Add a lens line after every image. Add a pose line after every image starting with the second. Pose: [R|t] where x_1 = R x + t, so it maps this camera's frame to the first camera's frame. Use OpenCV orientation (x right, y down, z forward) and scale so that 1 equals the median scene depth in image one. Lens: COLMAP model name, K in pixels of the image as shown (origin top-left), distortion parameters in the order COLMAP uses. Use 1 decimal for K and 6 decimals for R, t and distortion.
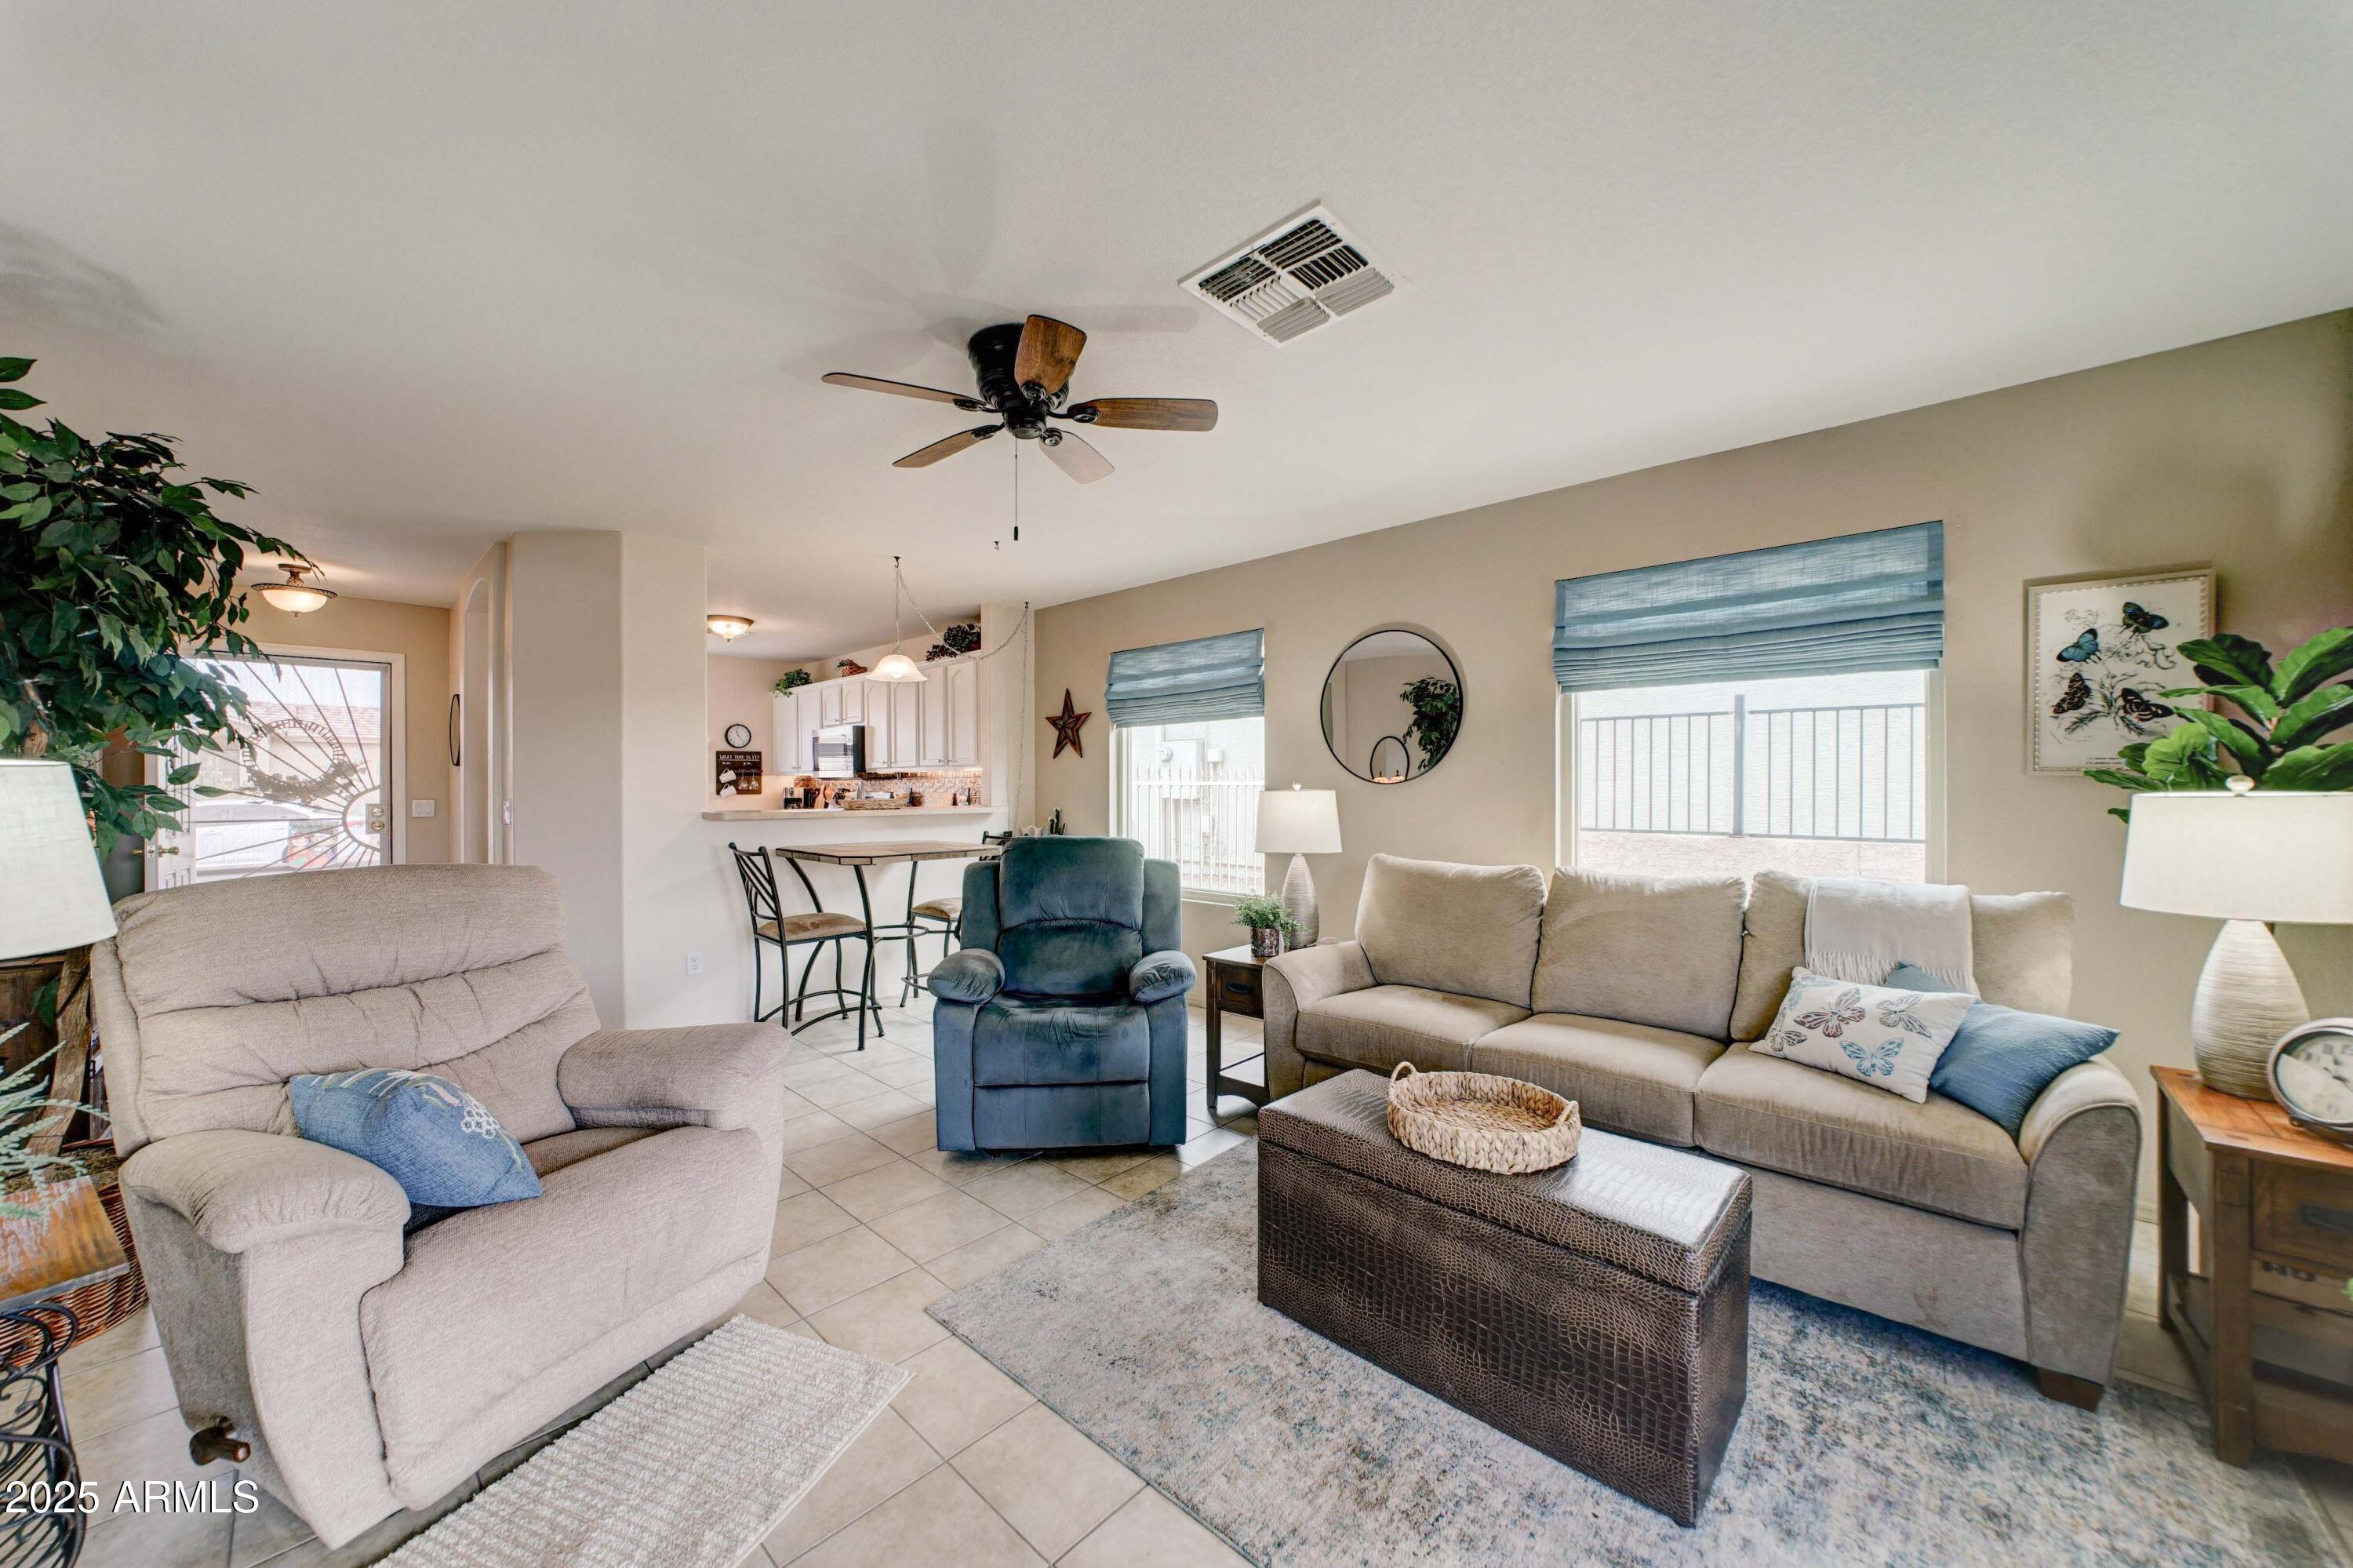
lens RADIAL K [[860.2, 0, 1164.0], [0, 860.2, 787.7], [0, 0, 1]] dist [-0.002218, -0.000074]
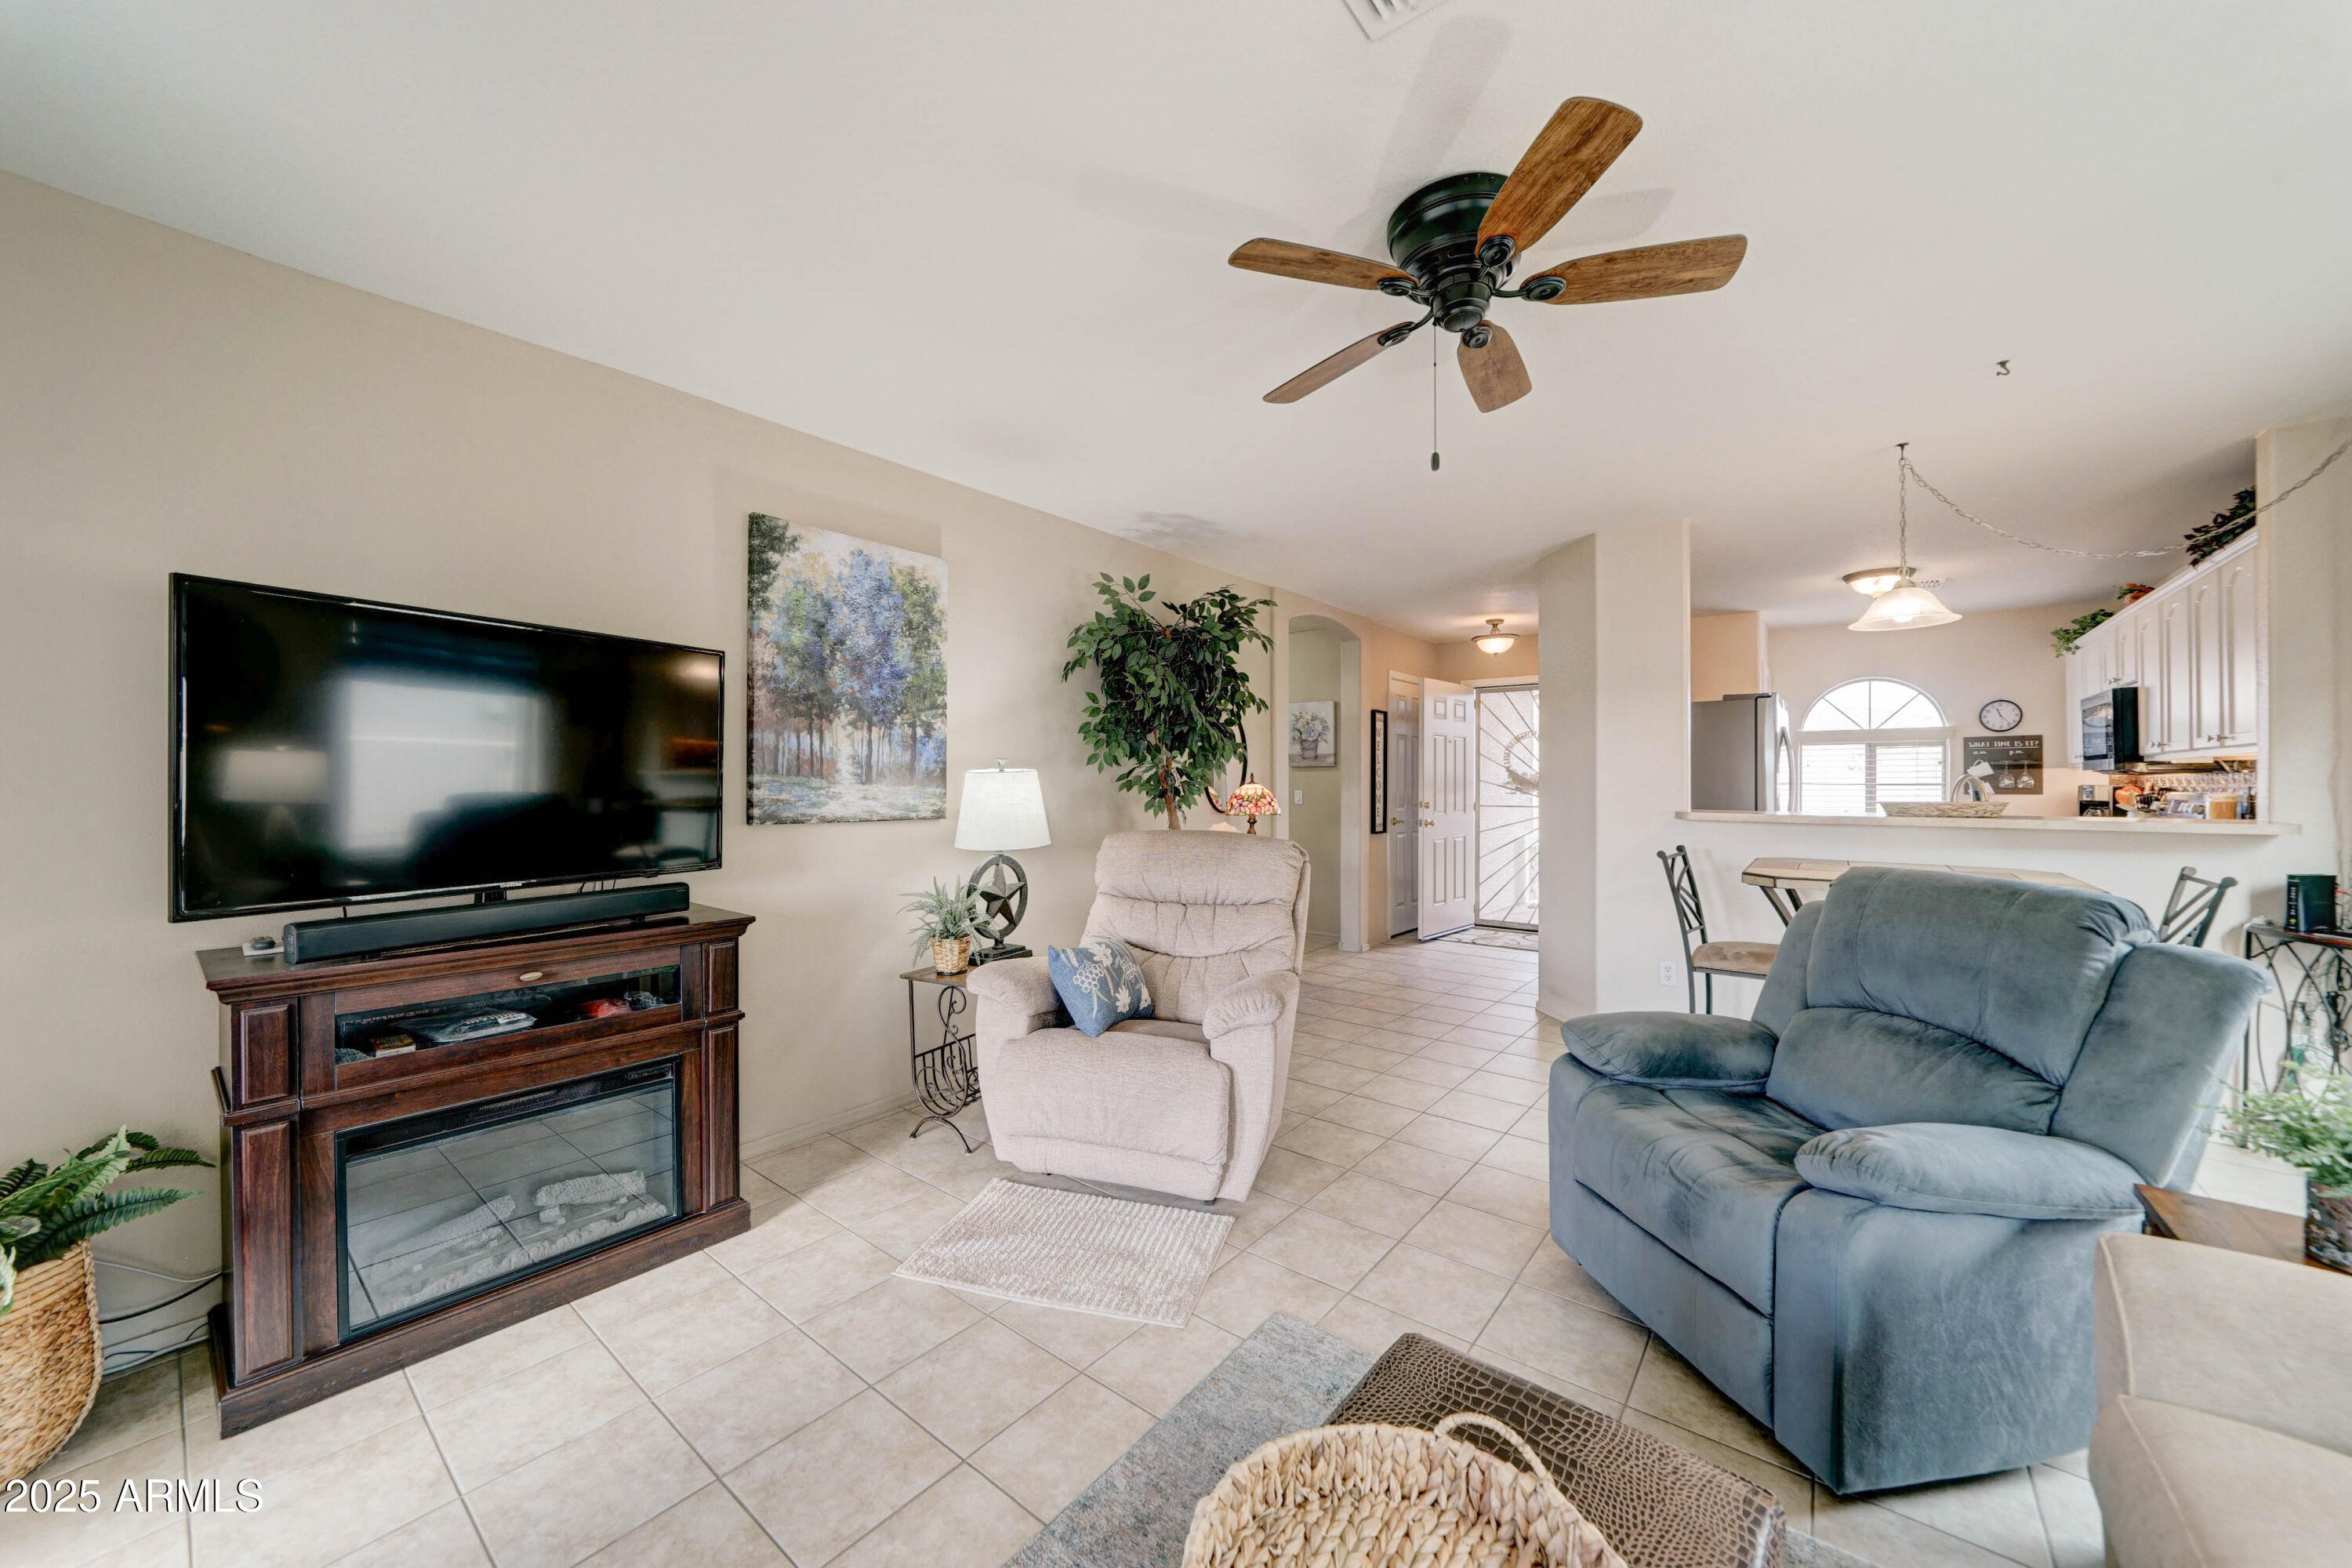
lens RADIAL K [[859.8, 0, 1158.9], [0, 859.8, 790.7], [0, 0, 1]] dist [-0.002218, -0.000074]
pose [[0.078905, 0.013330, -0.996793, 0.277365], [-0.004876, 0.999904, 0.012986, -0.001763], [0.996870, 0.003836, 0.078963, 0.316841]]
